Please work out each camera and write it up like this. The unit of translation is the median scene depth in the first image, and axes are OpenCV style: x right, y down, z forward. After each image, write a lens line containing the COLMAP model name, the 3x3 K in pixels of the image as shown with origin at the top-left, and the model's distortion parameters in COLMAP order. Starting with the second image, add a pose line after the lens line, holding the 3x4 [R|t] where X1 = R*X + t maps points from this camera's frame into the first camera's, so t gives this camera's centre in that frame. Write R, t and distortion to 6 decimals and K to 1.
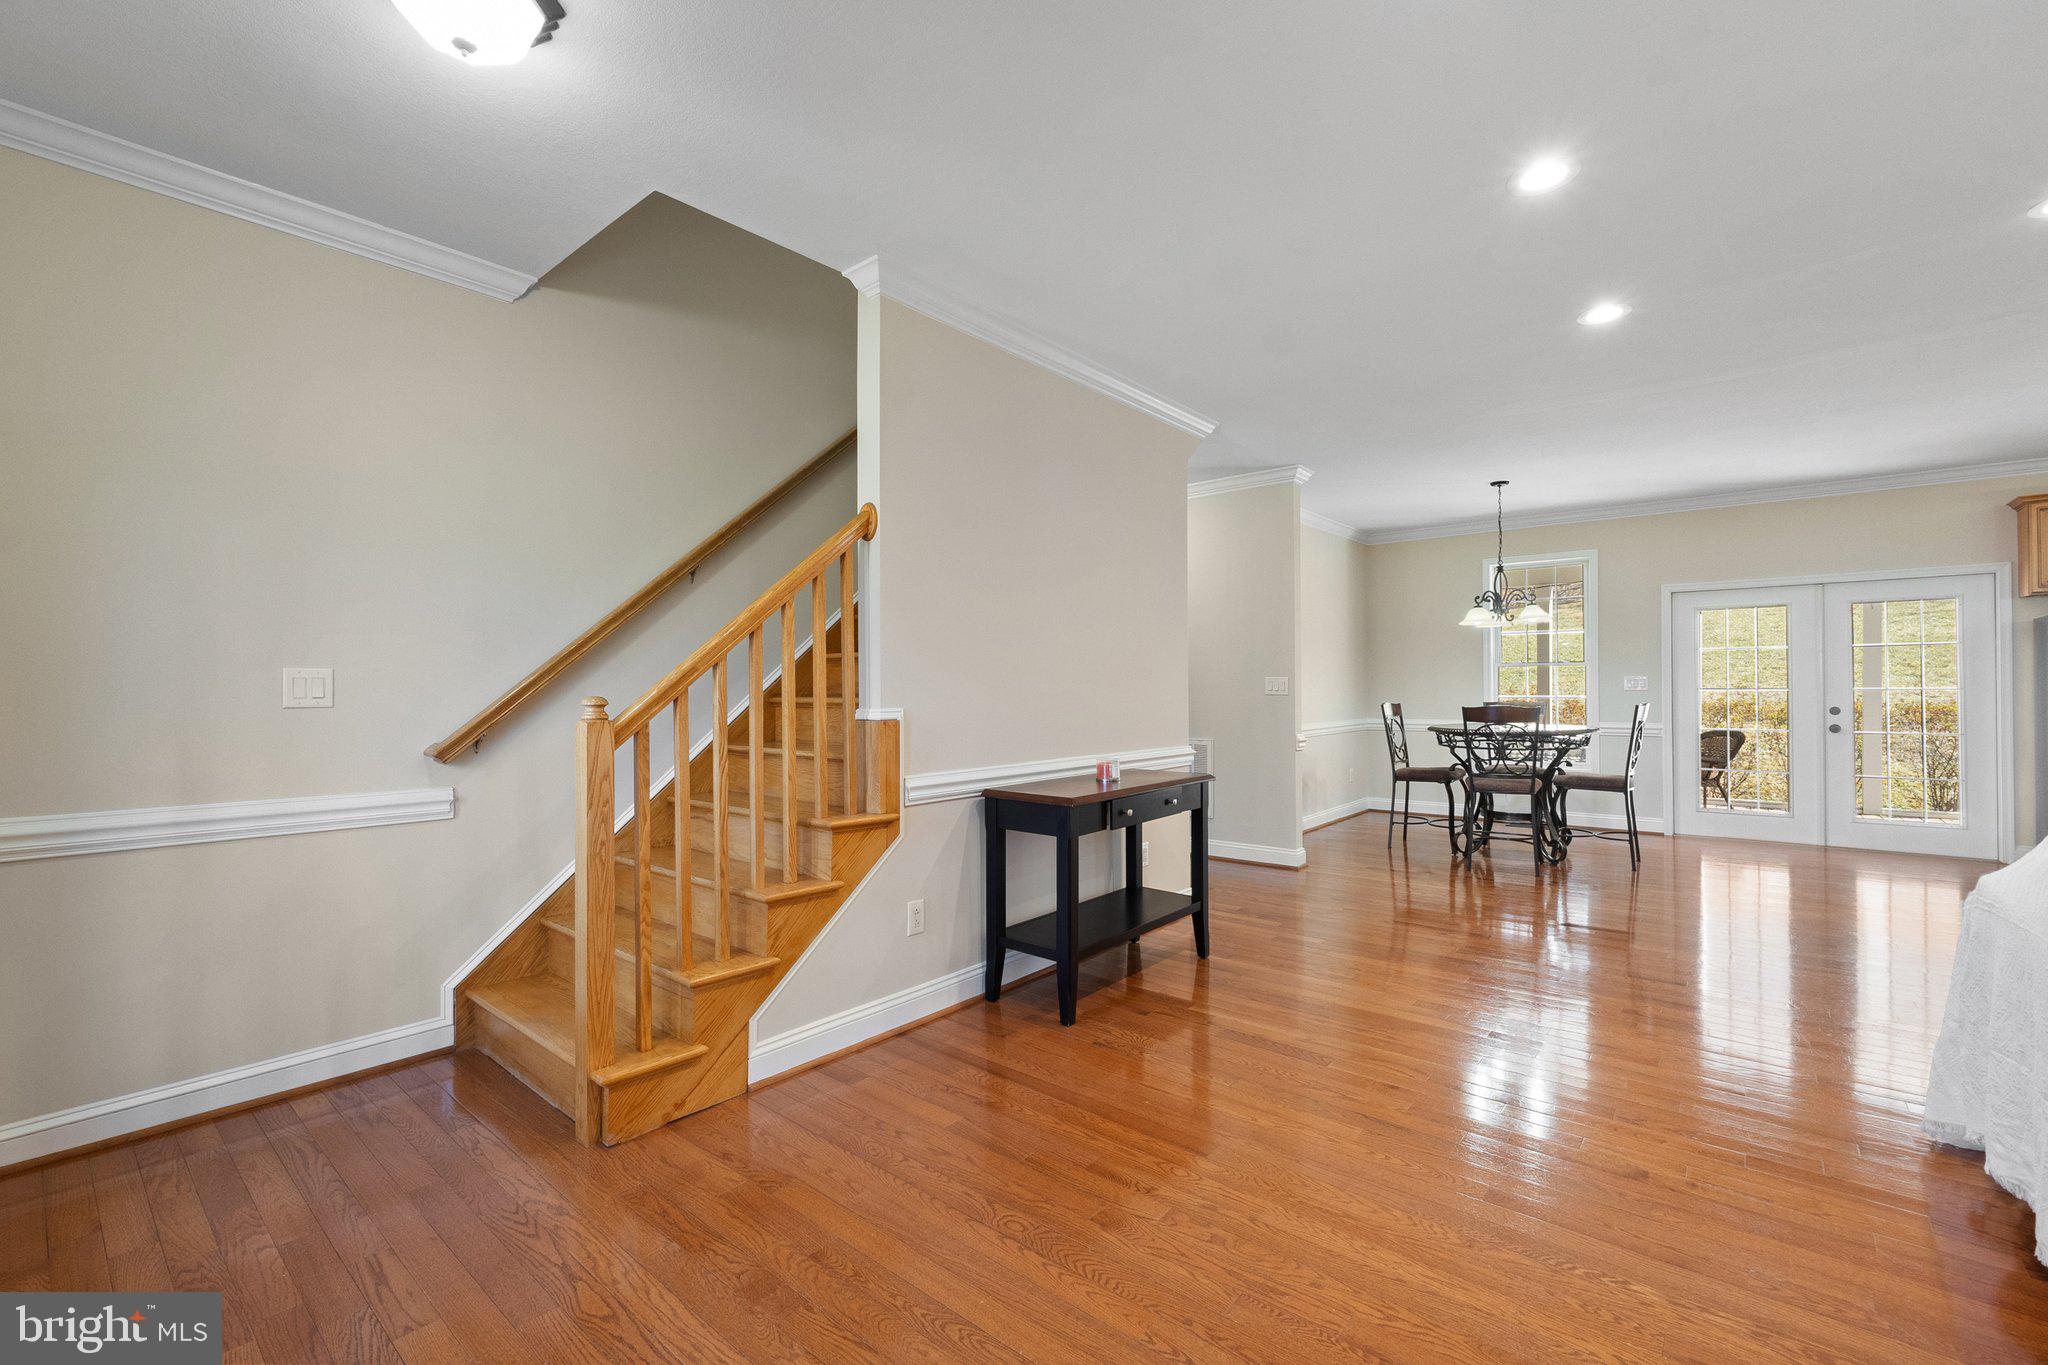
lens RADIAL K [[871.6, 0, 1028.8], [0, 871.6, 696.1], [0, 0, 1]] dist [-0.000424, 0.000030]
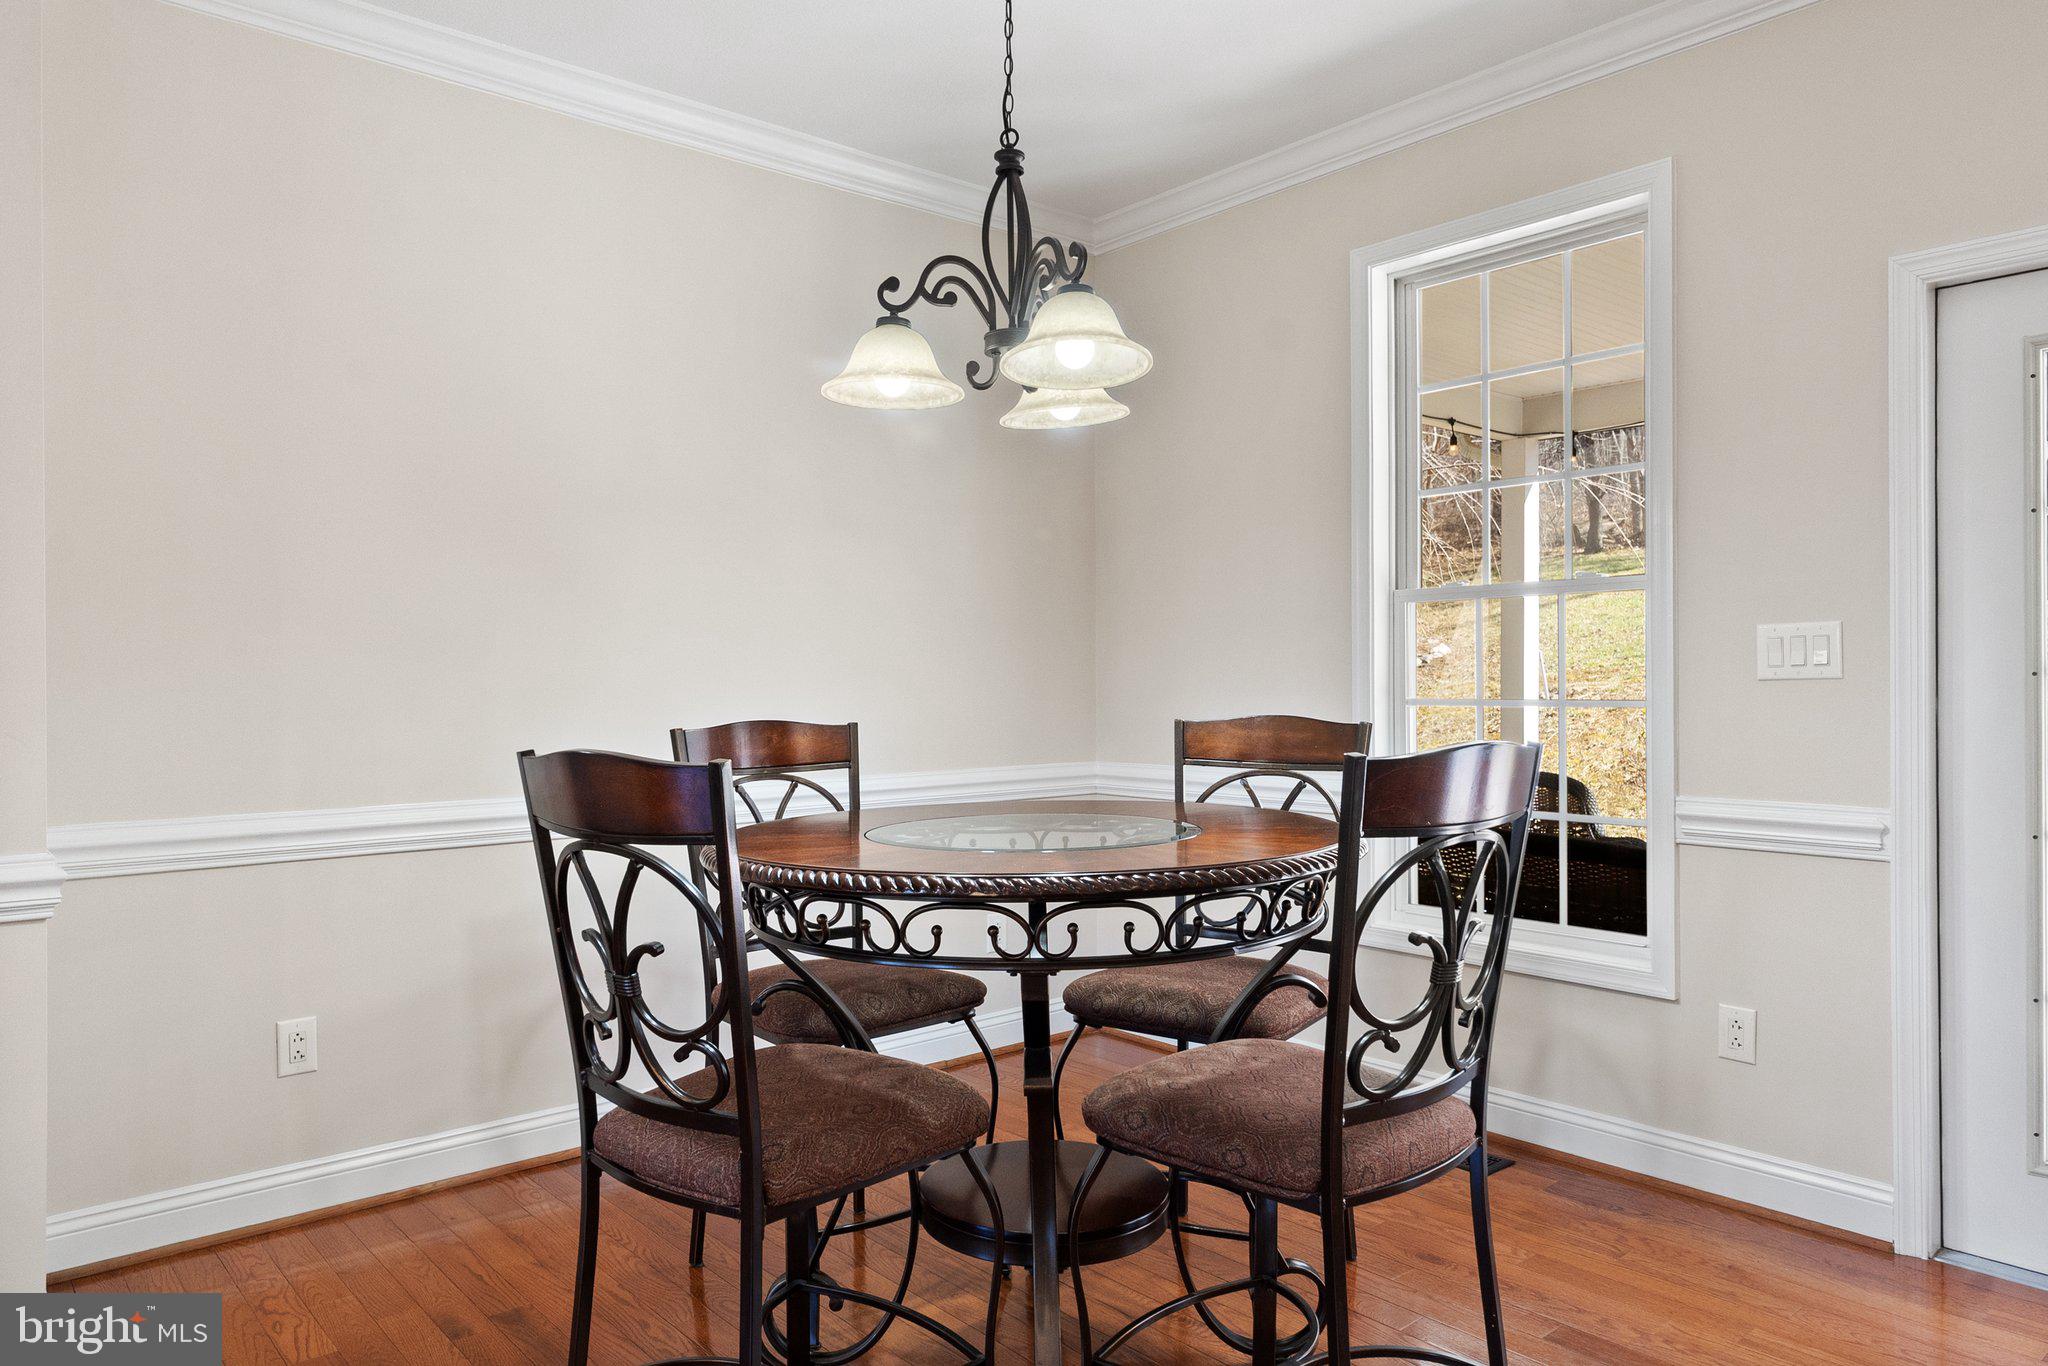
lens RADIAL K [[1354.9, 0, 1024.0], [0, 1354.9, 683.0], [0, 0, 1]] dist [0.003888, 0.000481]
pose [[0.985575, 0.002032, -0.169228, 0.660462], [-0.001950, 0.999998, 0.000648, -0.005117], [0.169228, -0.000308, 0.985577, 0.689925]]
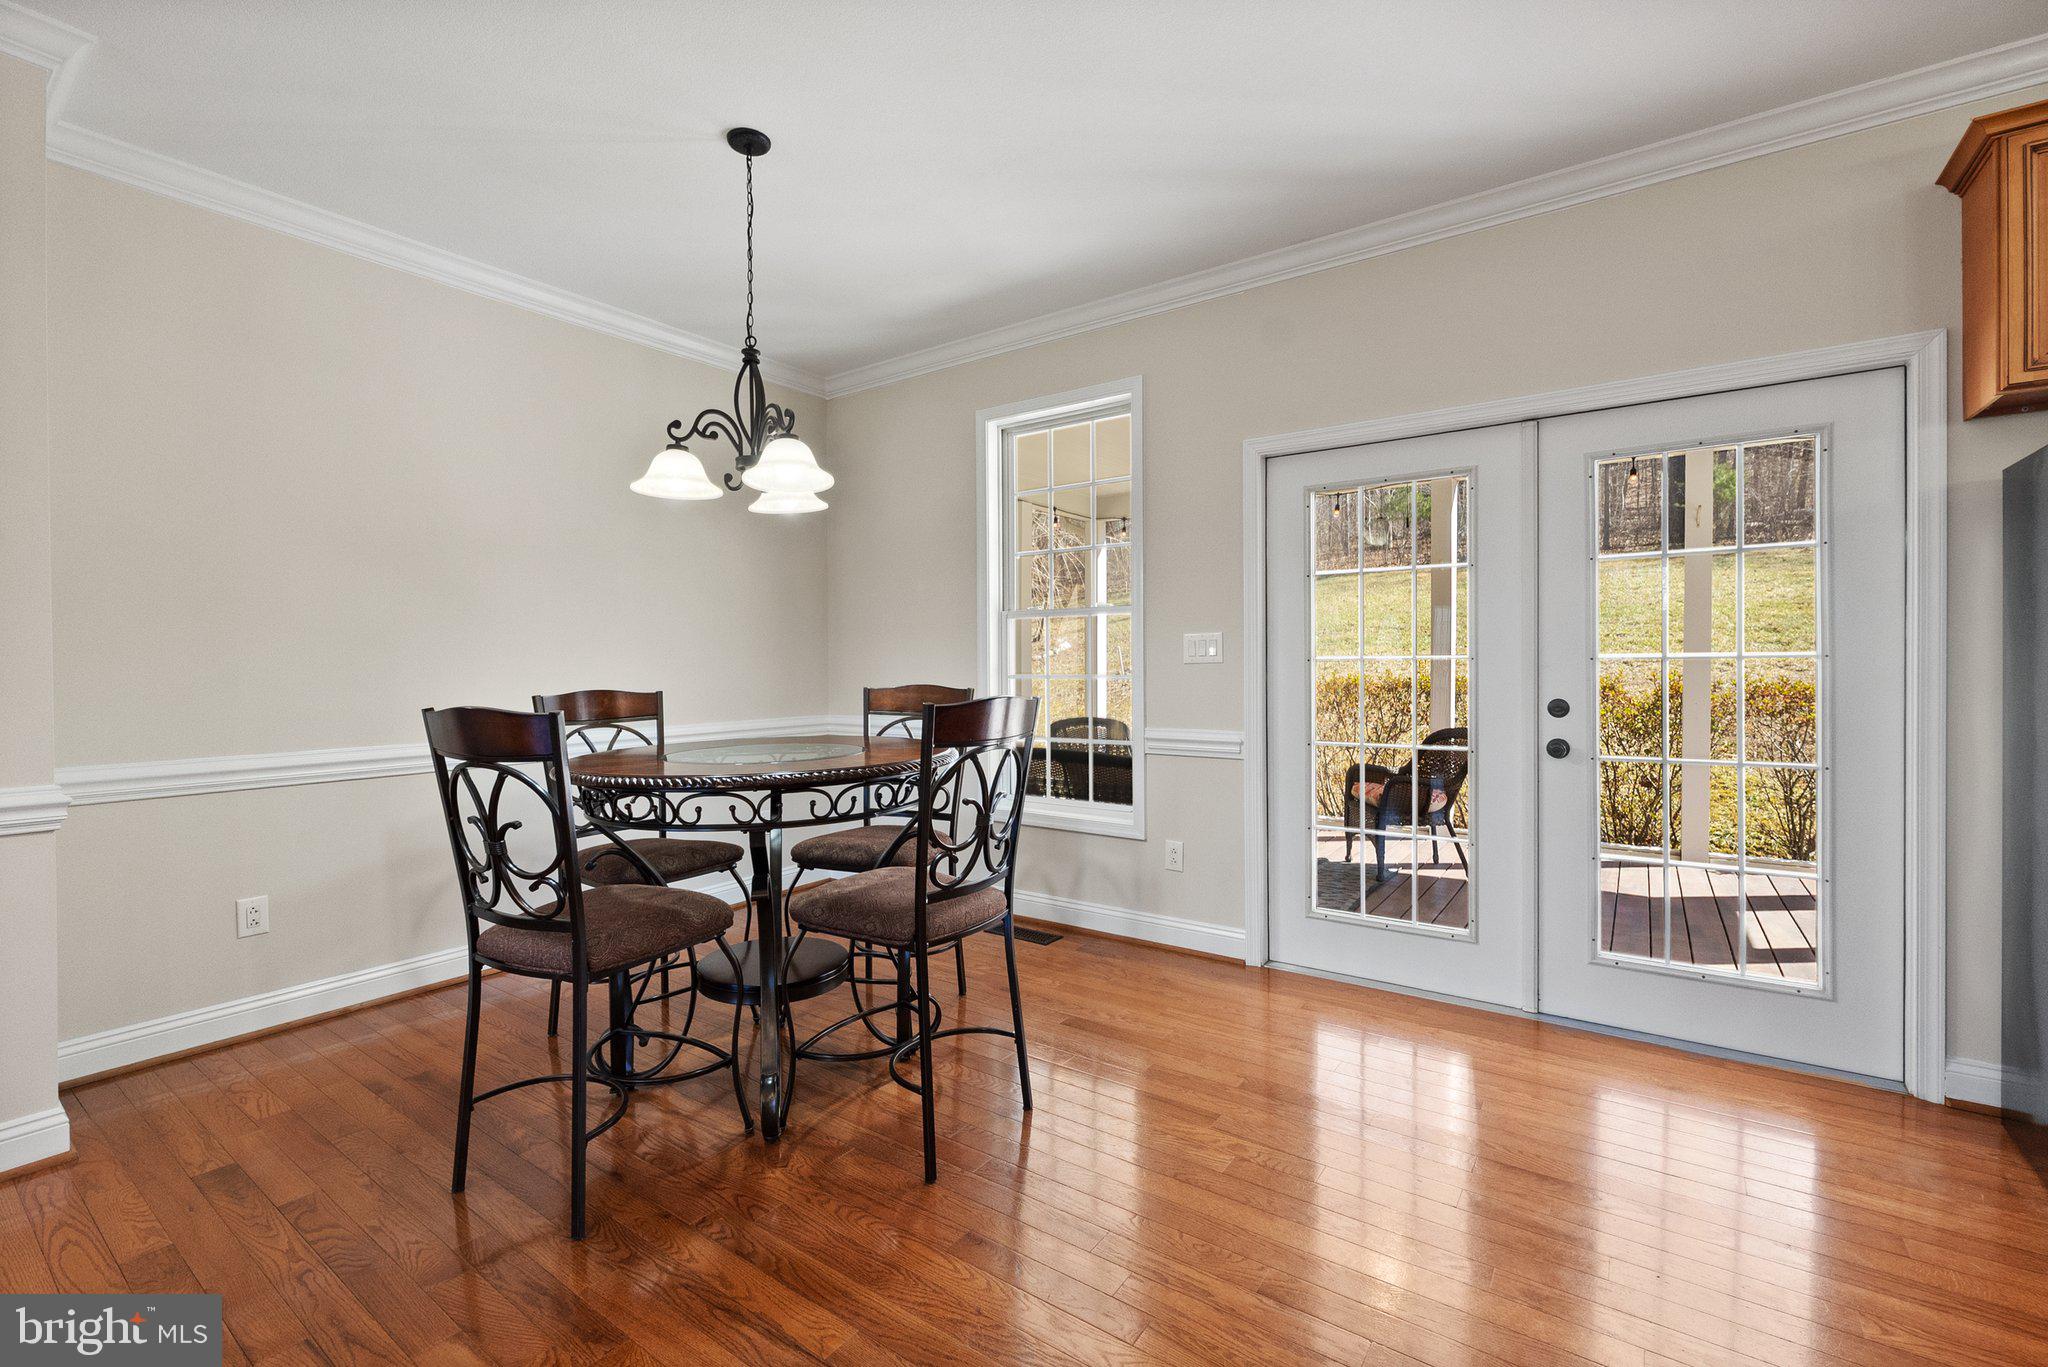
lens RADIAL K [[878.3, 0, 1020.5], [0, 878.3, 673.2], [0, 0, 1]] dist [-0.003017, -0.000449]
pose [[0.997417, -0.000666, 0.071822, 0.689247], [0.000088, 0.999968, 0.008048, -0.004694], [-0.071825, -0.008021, 0.997385, 0.640236]]
